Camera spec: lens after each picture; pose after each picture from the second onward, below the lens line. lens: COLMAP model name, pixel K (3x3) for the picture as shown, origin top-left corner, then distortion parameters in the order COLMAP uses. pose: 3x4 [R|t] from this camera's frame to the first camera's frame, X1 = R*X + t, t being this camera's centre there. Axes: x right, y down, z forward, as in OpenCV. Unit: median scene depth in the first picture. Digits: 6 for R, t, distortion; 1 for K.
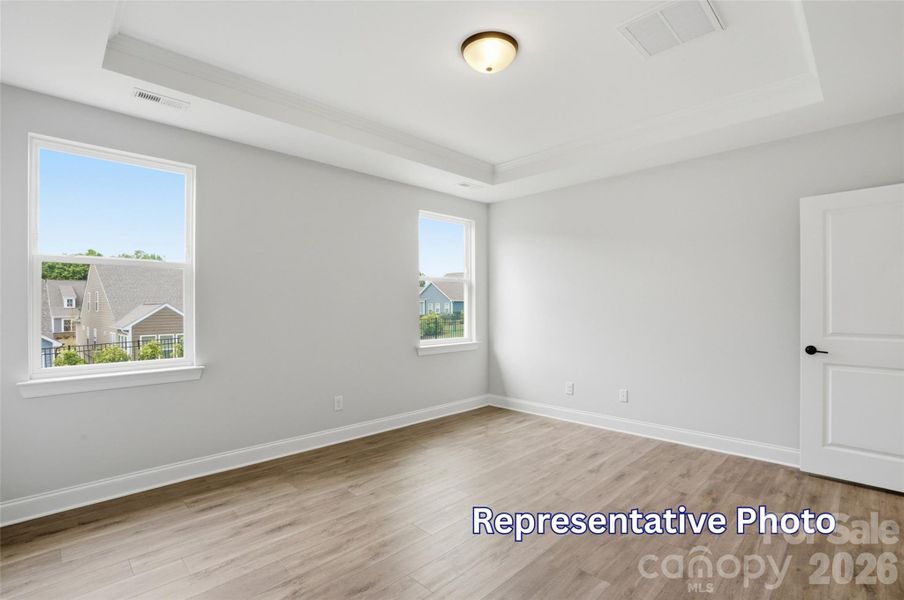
lens RADIAL K [[424.6, 0, 457.1], [0, 424.6, 300.7], [0, 0, 1]] dist [-0.063603, 0.024810]
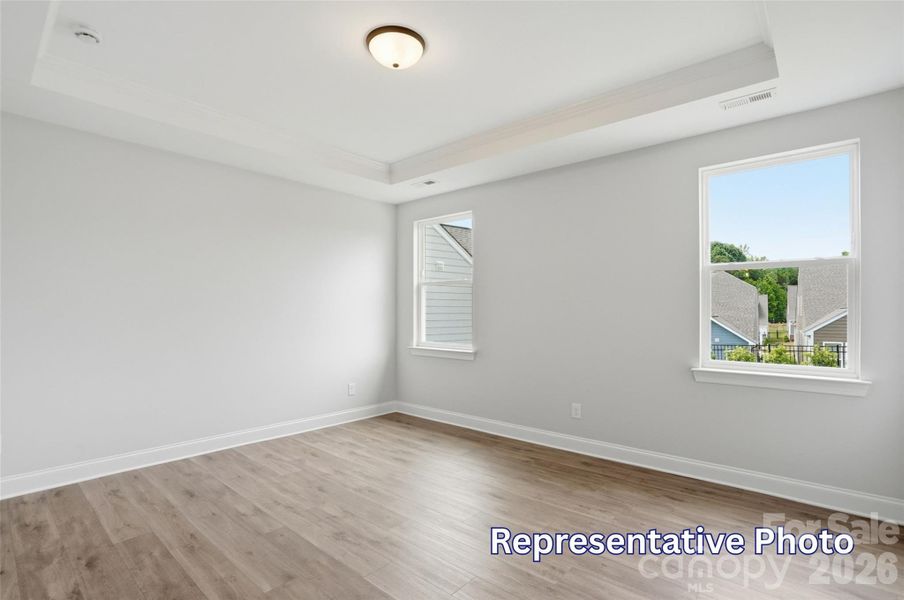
lens RADIAL K [[426.5, 0, 453.0], [0, 426.5, 311.0], [0, 0, 1]] dist [-0.070510, 0.025870]
pose [[0.068695, 0.006519, -0.997616, 0.703482], [0.012711, 0.999892, 0.007409, 0.005987], [0.997557, -0.013190, 0.068605, 0.708123]]
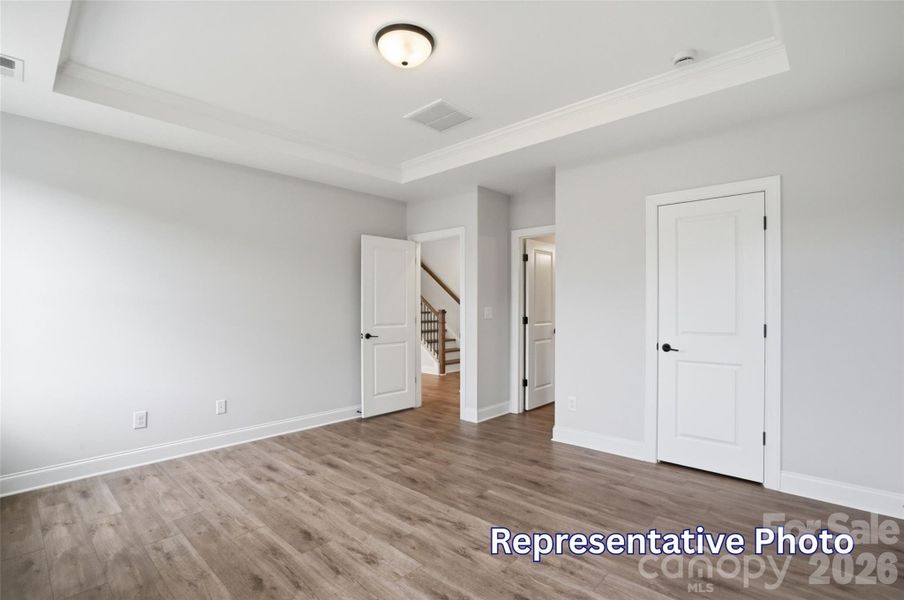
lens RADIAL K [[424.6, 0, 457.1], [0, 424.6, 300.7], [0, 0, 1]] dist [-0.063603, 0.024810]
pose [[-0.050047, 0.017241, 0.998598, -0.604438], [-0.010758, 0.999784, -0.017801, 0.008589], [-0.998689, -0.011634, -0.049850, 0.615182]]
